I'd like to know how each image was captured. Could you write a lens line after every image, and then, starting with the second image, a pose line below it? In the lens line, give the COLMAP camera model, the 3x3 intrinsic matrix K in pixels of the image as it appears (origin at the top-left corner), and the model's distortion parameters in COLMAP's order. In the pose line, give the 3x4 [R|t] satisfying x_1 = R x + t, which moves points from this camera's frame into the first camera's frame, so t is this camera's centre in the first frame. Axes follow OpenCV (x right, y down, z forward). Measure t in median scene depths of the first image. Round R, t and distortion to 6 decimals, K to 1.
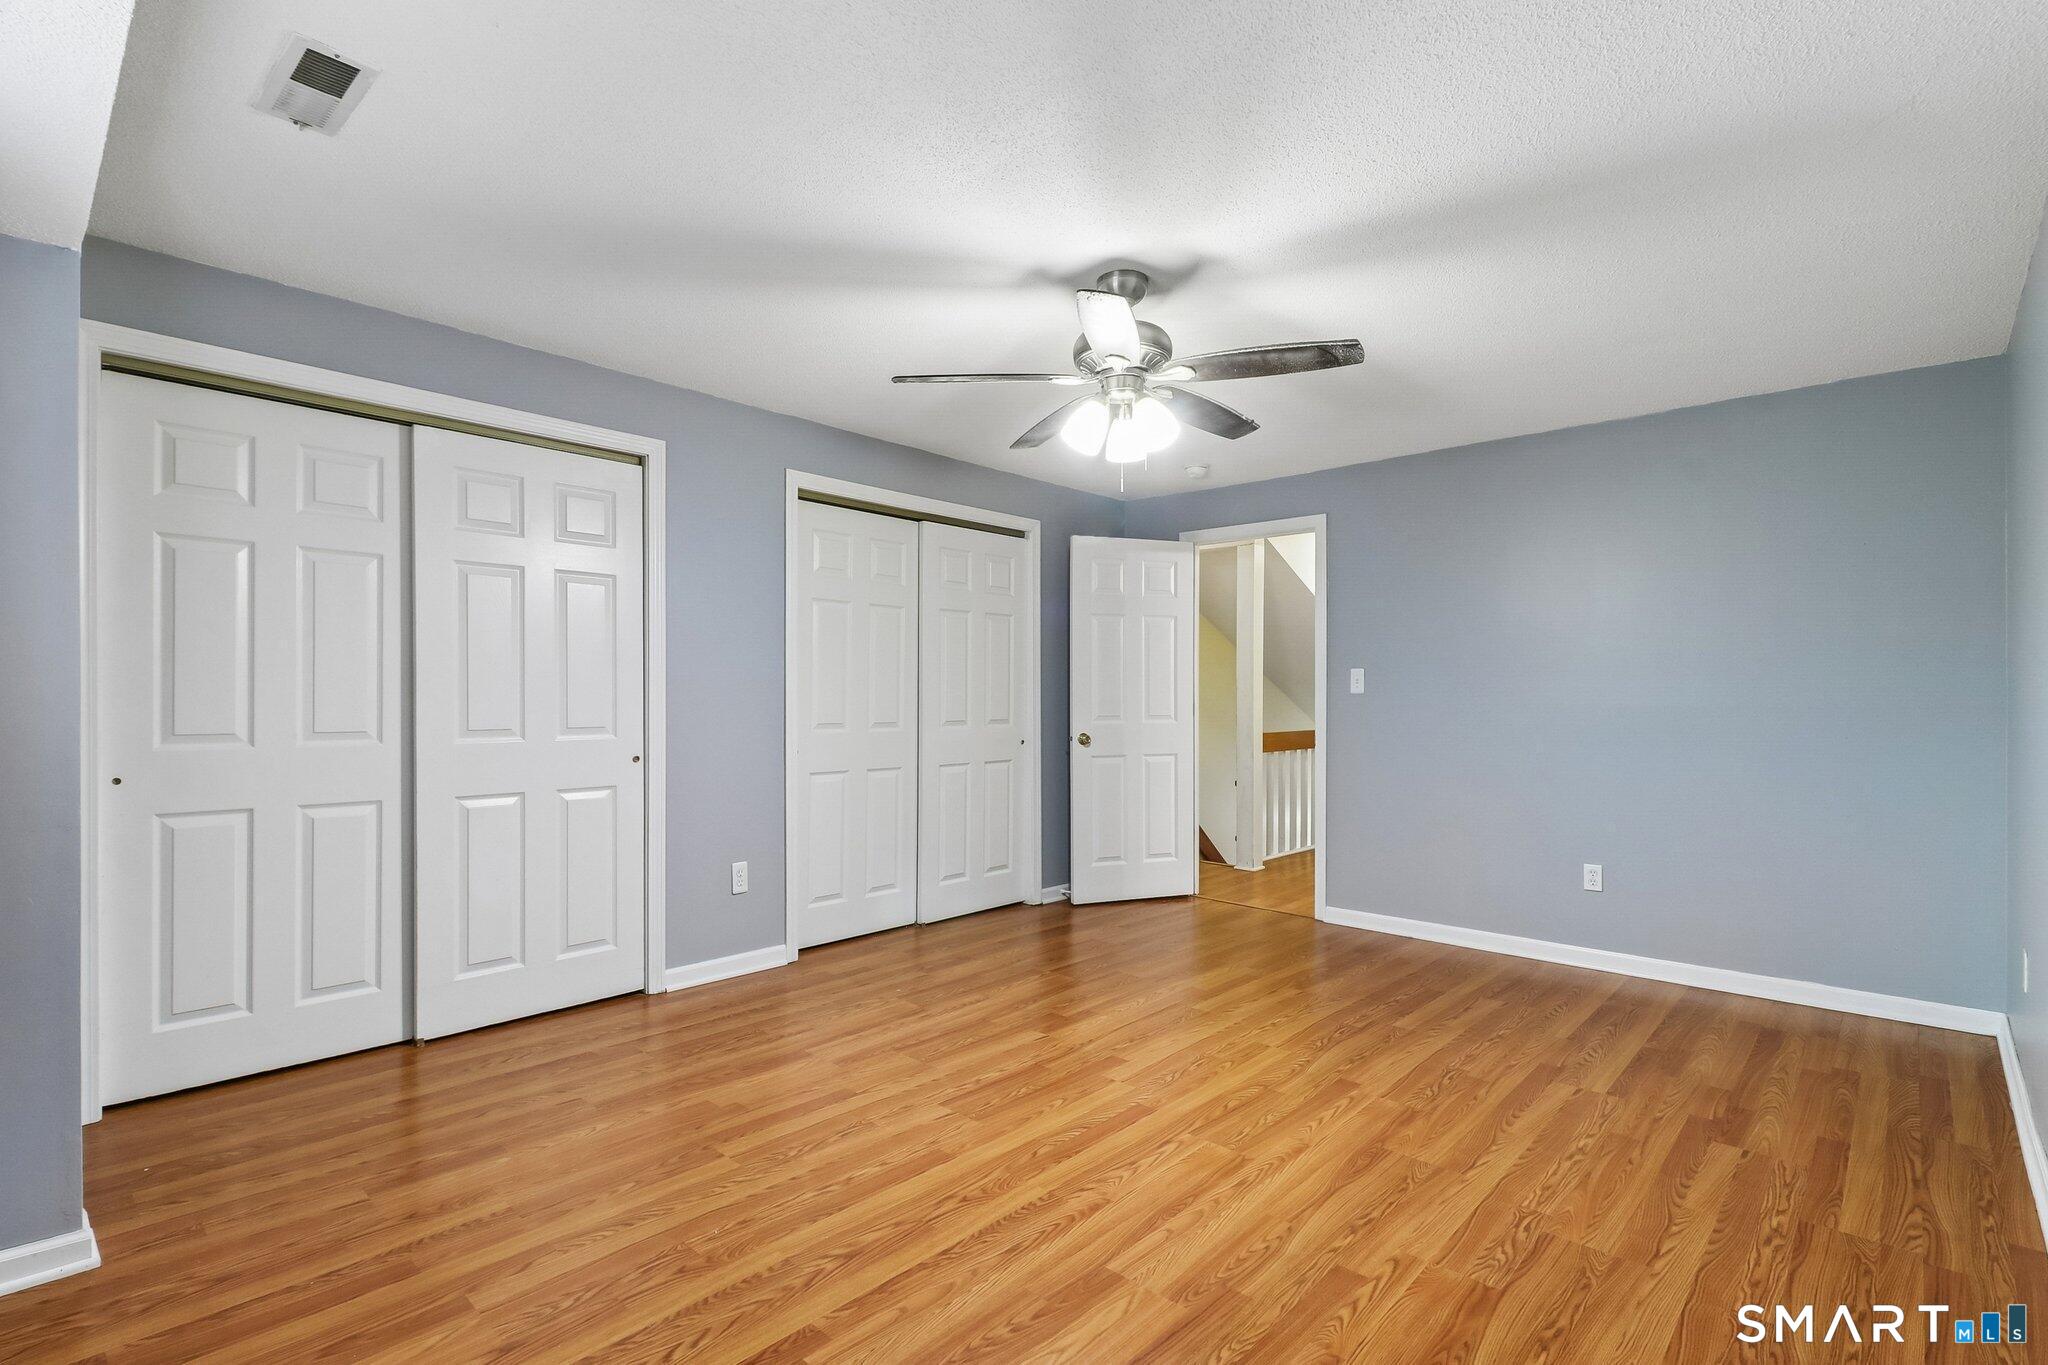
lens RADIAL K [[946.2, 0, 1022.0], [0, 946.2, 690.1], [0, 0, 1]] dist [0.020497, -0.012984]
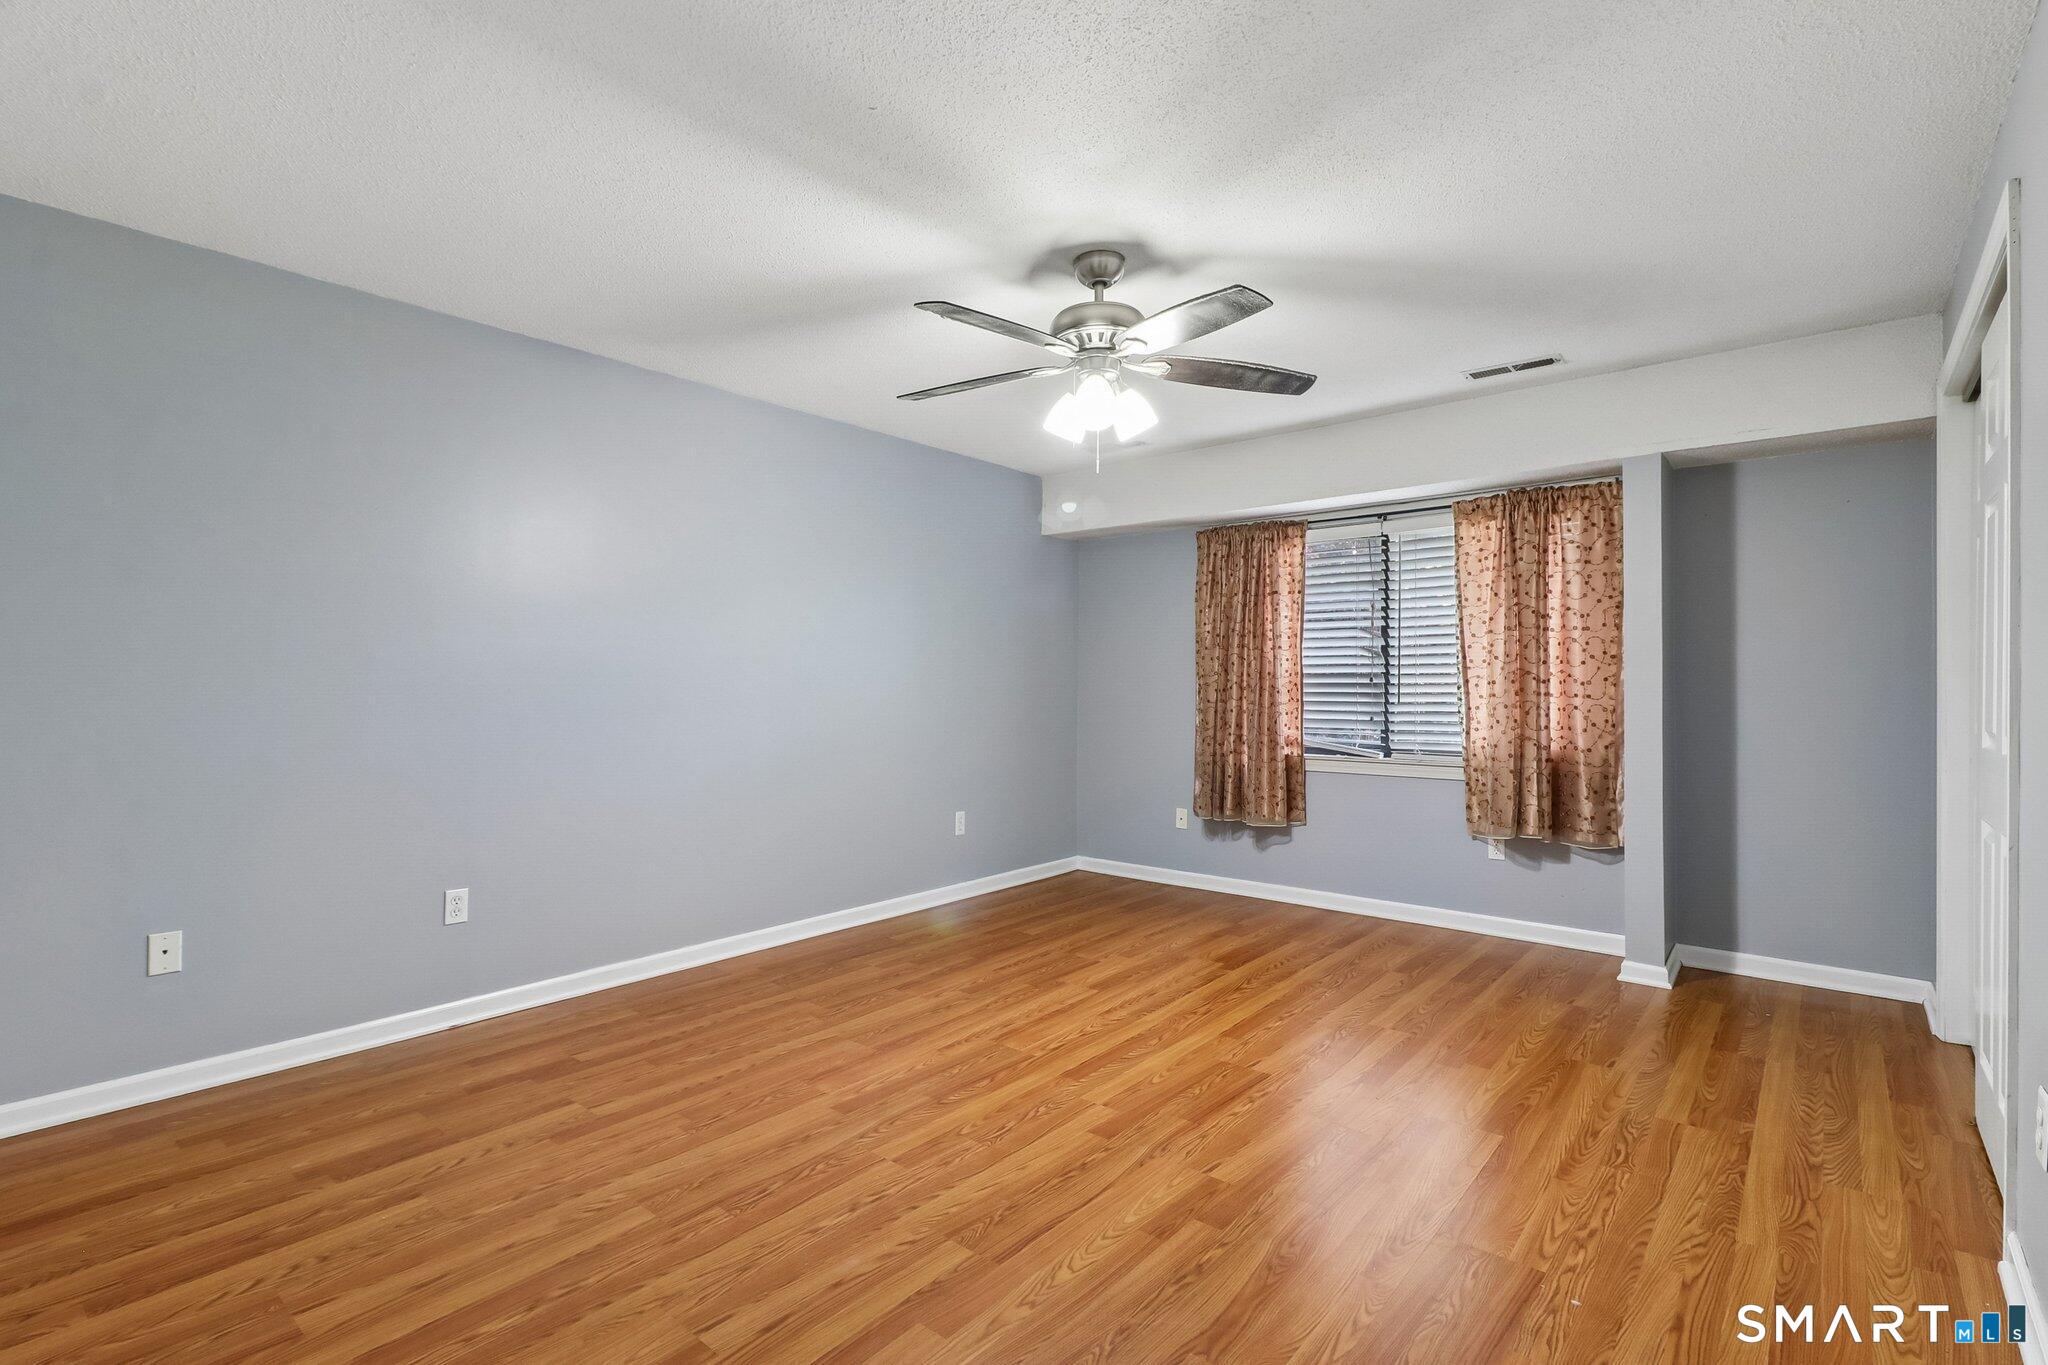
lens RADIAL K [[952.0, 0, 1022.0], [0, 952.0, 694.2], [0, 0, 1]] dist [0.021129, -0.013336]
pose [[-0.998772, -0.007223, -0.049007, 0.235137], [-0.007455, 0.999962, 0.004553, 0.019324], [0.048972, 0.004913, -0.998788, 2.018117]]
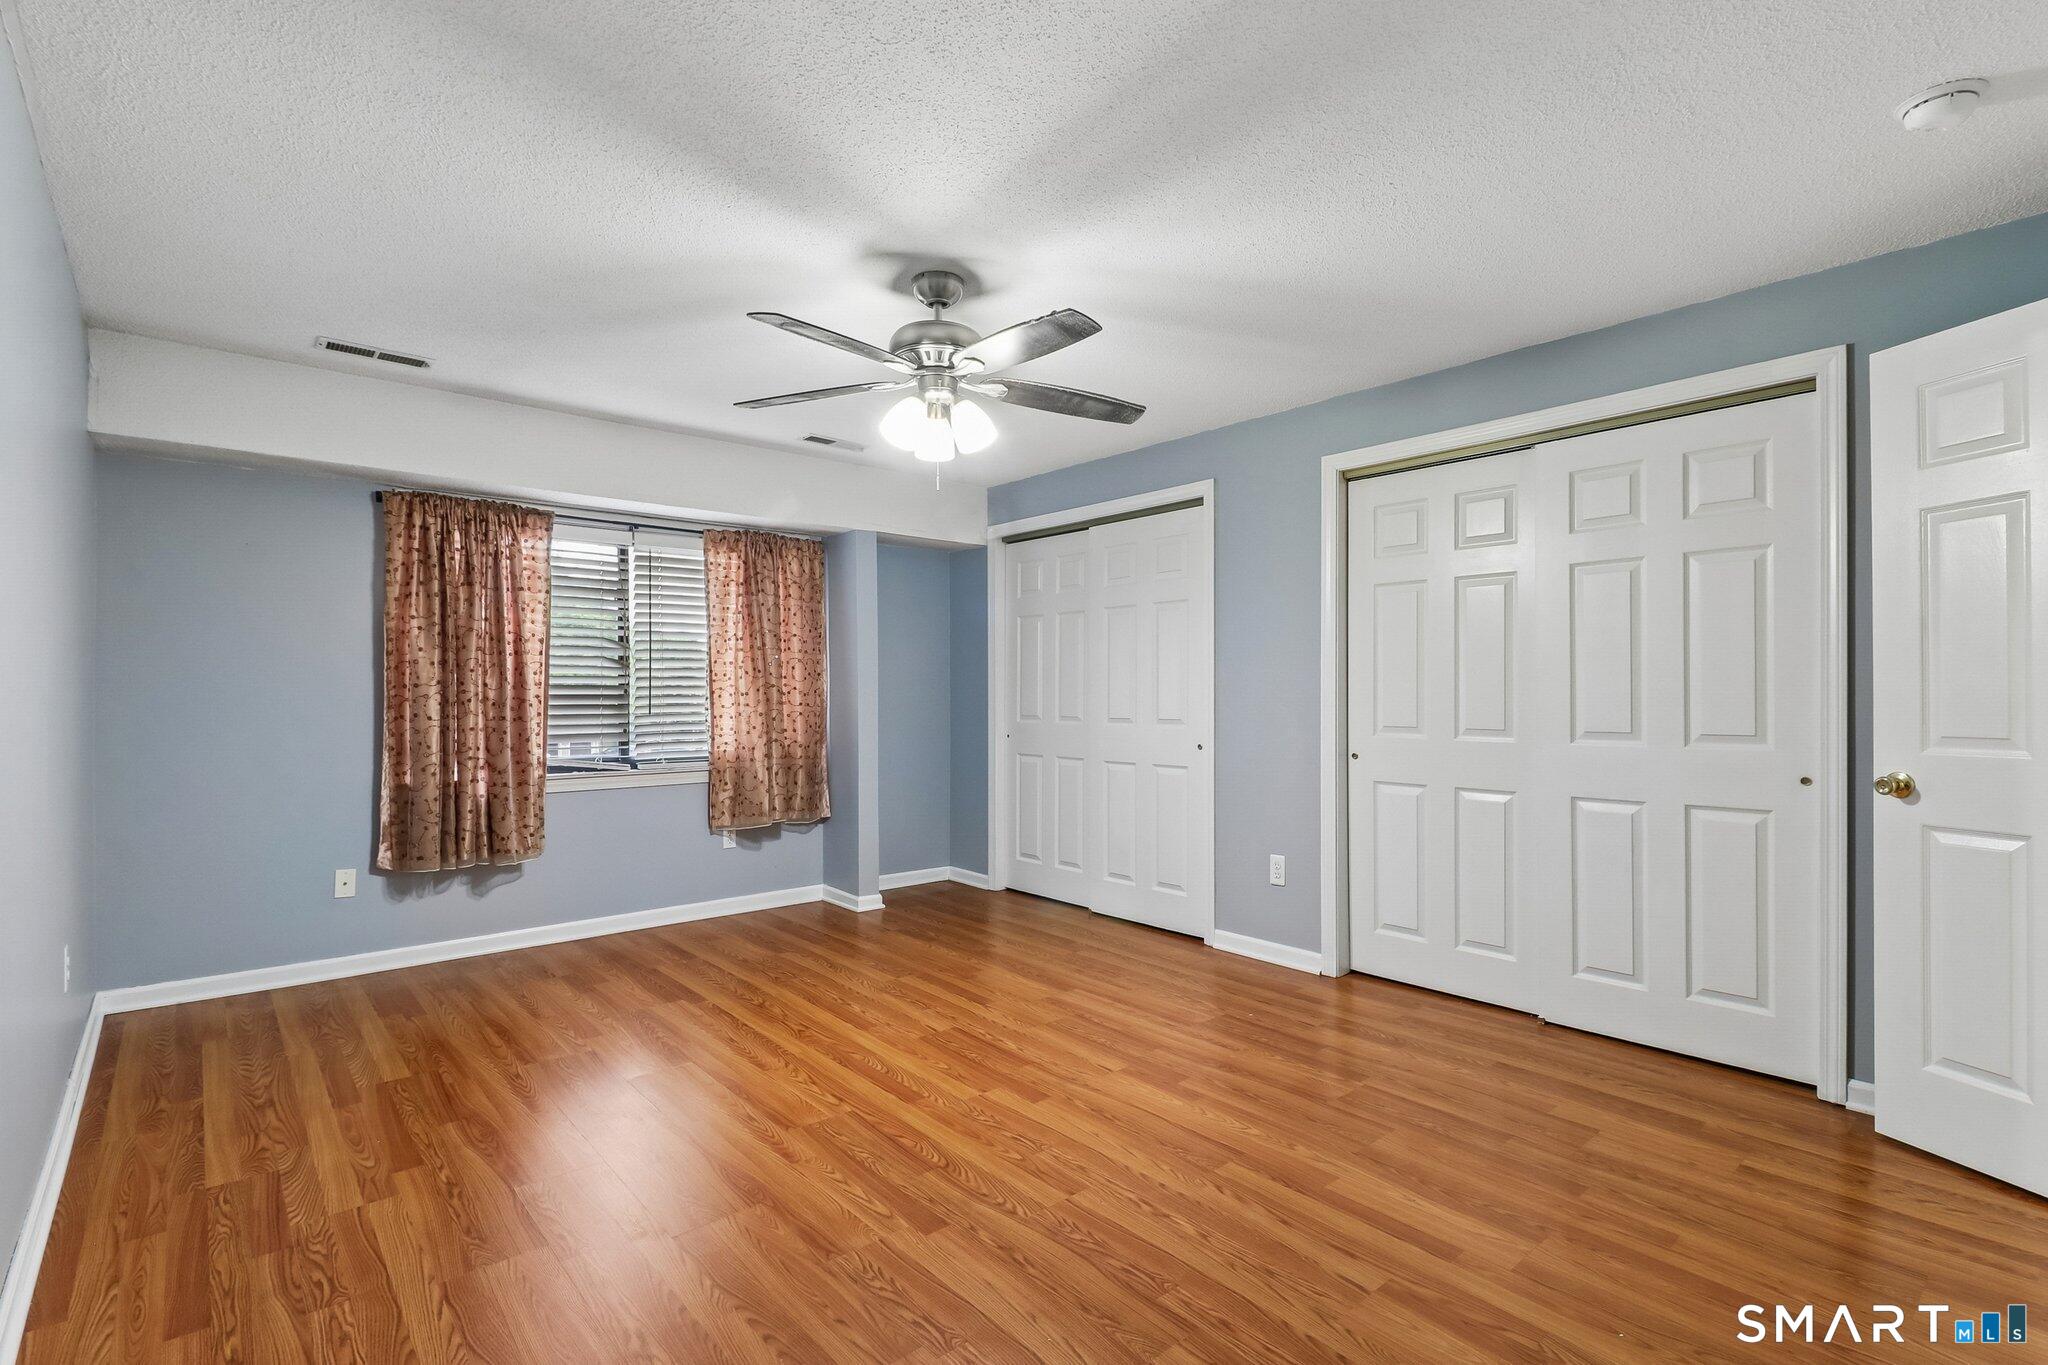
lens RADIAL K [[952.0, 0, 1022.0], [0, 952.0, 694.2], [0, 0, 1]] dist [0.021129, -0.013336]
pose [[-0.106813, -0.006346, -0.994259, 1.122901], [0.004079, 0.999968, -0.006821, 0.016443], [0.994271, -0.004784, -0.106783, 1.215037]]
